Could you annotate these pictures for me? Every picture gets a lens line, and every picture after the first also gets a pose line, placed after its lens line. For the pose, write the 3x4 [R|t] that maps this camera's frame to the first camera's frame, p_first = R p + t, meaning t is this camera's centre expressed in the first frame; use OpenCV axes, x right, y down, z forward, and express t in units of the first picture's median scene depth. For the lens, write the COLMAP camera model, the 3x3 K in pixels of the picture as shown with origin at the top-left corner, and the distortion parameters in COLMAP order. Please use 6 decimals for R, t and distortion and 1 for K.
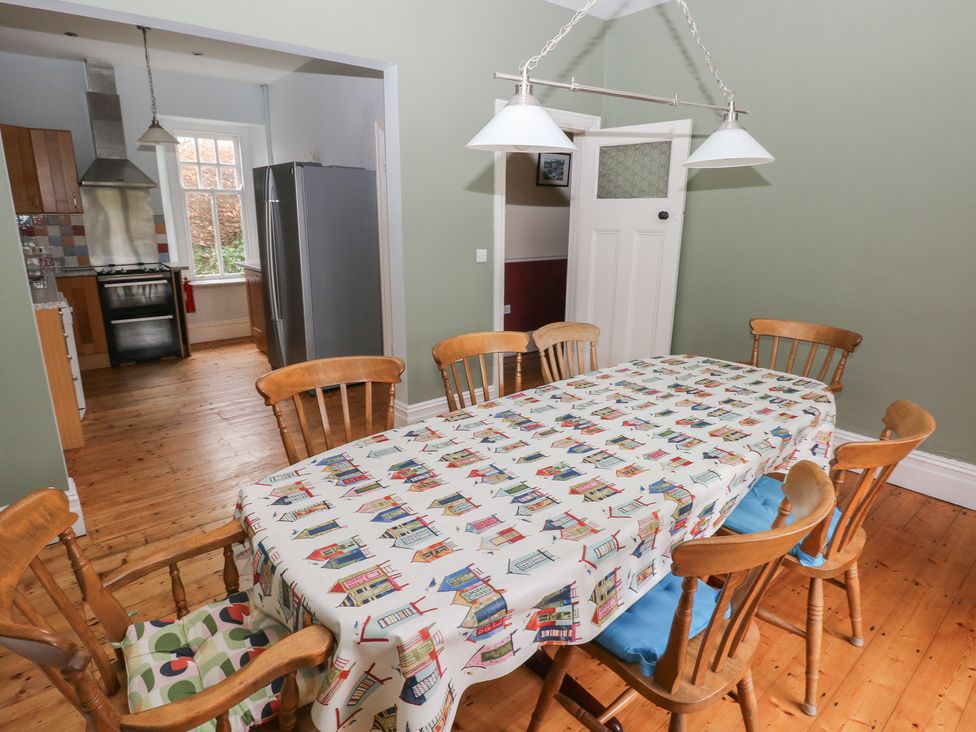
lens RADIAL K [[531.3, 0, 484.2], [0, 531.3, 353.0], [0, 0, 1]] dist [0.004806, -0.019081]
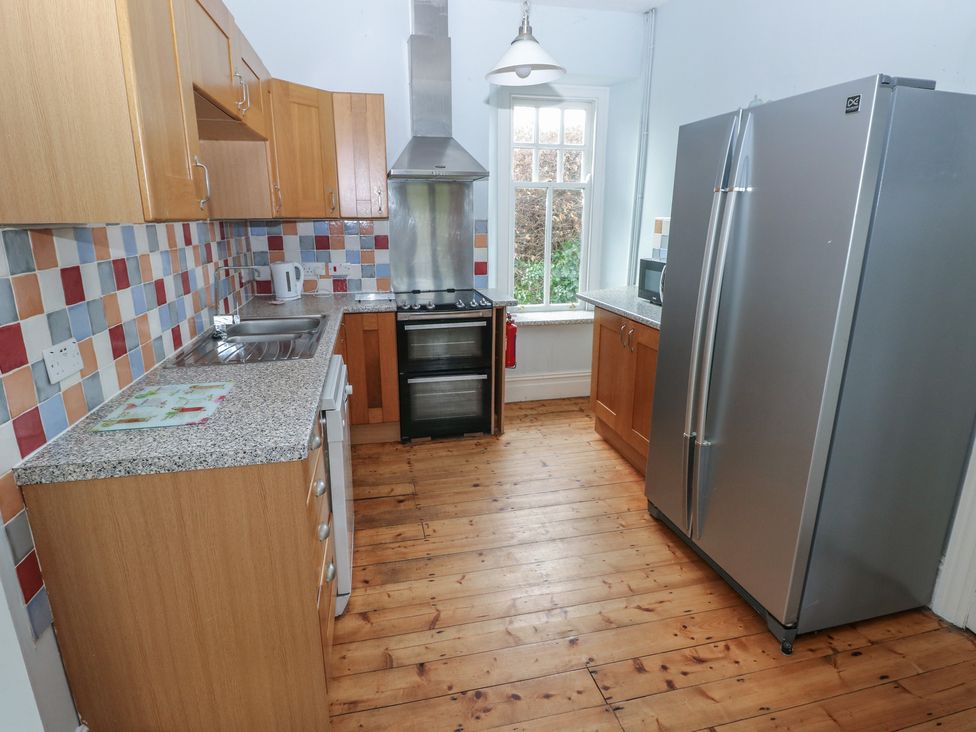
lens RADIAL K [[531.3, 0, 484.2], [0, 531.3, 353.0], [0, 0, 1]] dist [0.004806, -0.019081]
pose [[0.890826, 0.103240, -0.442460, -0.317178], [-0.105809, 0.994206, 0.018948, -0.113133], [0.441852, 0.029937, 0.896588, 0.431054]]
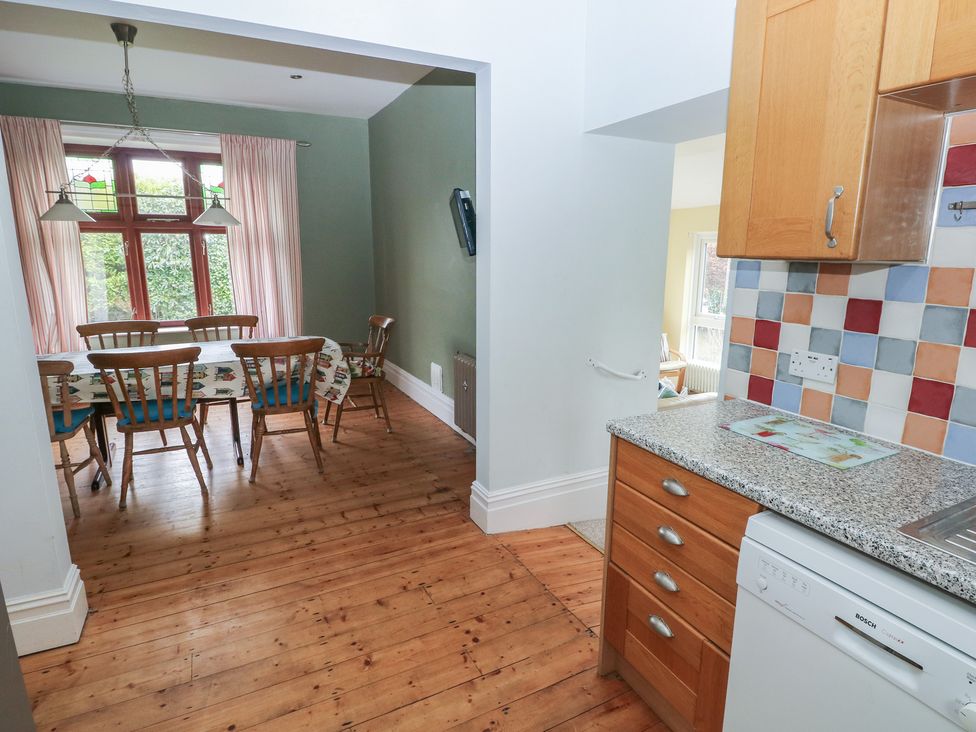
lens RADIAL K [[545.0, 0, 489.3], [0, 545.0, 359.6], [0, 0, 1]] dist [0.000876, -0.004802]
pose [[-0.976838, -0.051741, 0.207631, -0.488218], [0.045416, 0.898086, 0.437469, -0.241637], [-0.209106, 0.436766, -0.874934, 0.902861]]
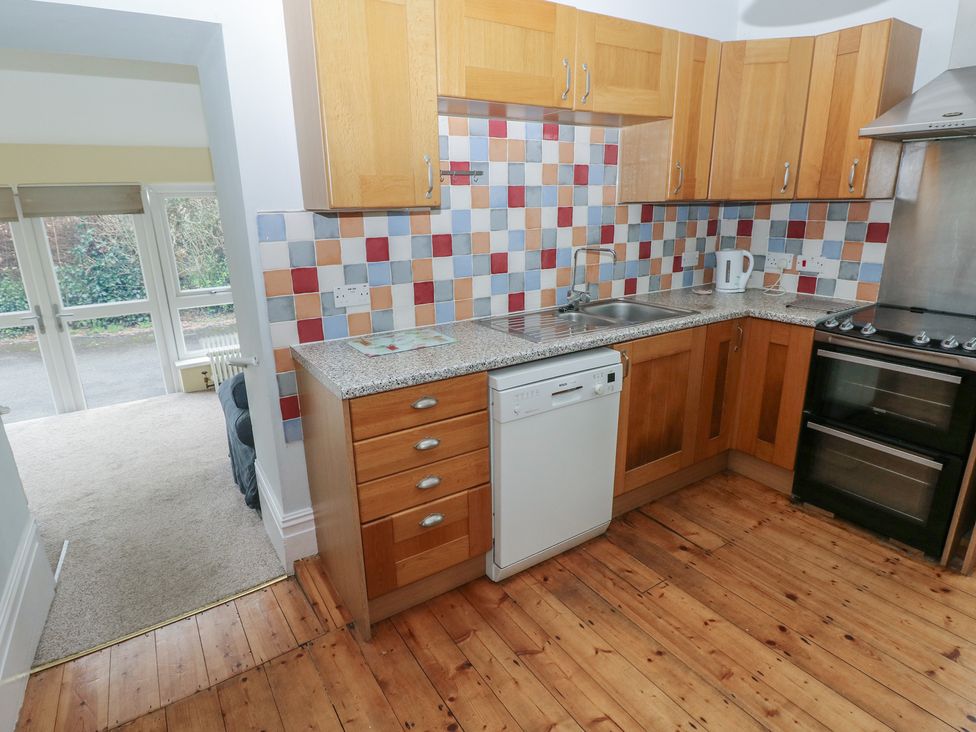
lens RADIAL K [[531.3, 0, 484.2], [0, 531.3, 353.0], [0, 0, 1]] dist [0.004806, -0.019081]
pose [[-0.106710, 0.262489, -0.959016, -0.215470], [-0.233961, 0.930813, 0.280803, -0.181558], [0.966372, 0.254337, -0.037915, 0.697538]]
